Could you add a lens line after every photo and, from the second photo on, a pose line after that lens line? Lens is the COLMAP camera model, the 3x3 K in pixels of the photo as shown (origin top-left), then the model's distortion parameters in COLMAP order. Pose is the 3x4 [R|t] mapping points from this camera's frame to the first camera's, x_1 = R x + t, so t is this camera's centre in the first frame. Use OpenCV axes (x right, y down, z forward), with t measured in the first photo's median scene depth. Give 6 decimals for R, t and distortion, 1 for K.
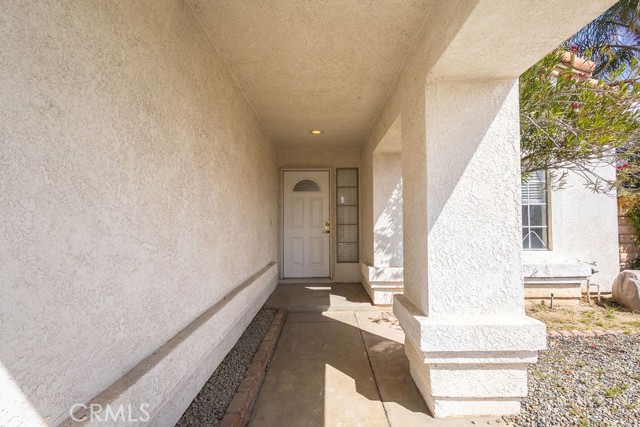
lens RADIAL K [[291.0, 0, 320.6], [0, 291.0, 213.4], [0, 0, 1]] dist [0.008634, -0.000999]
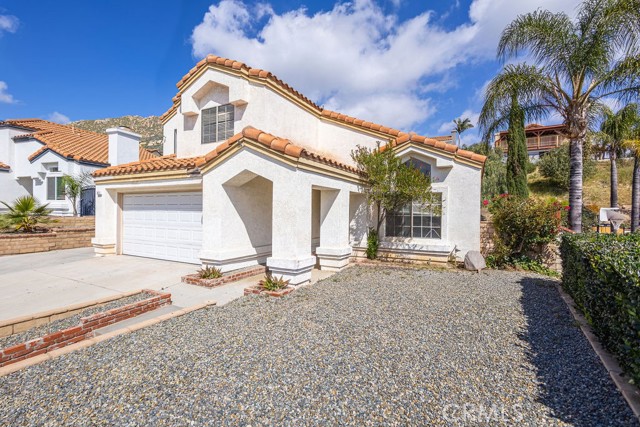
lens RADIAL K [[291.0, 0, 319.9], [0, 291.0, 213.6], [0, 0, 1]] dist [0.008634, -0.000999]
pose [[0.883381, 0.008132, -0.468585, 1.061790], [-0.005452, 0.999960, 0.007075, -0.061502], [0.468623, -0.003695, 0.883390, -1.224501]]
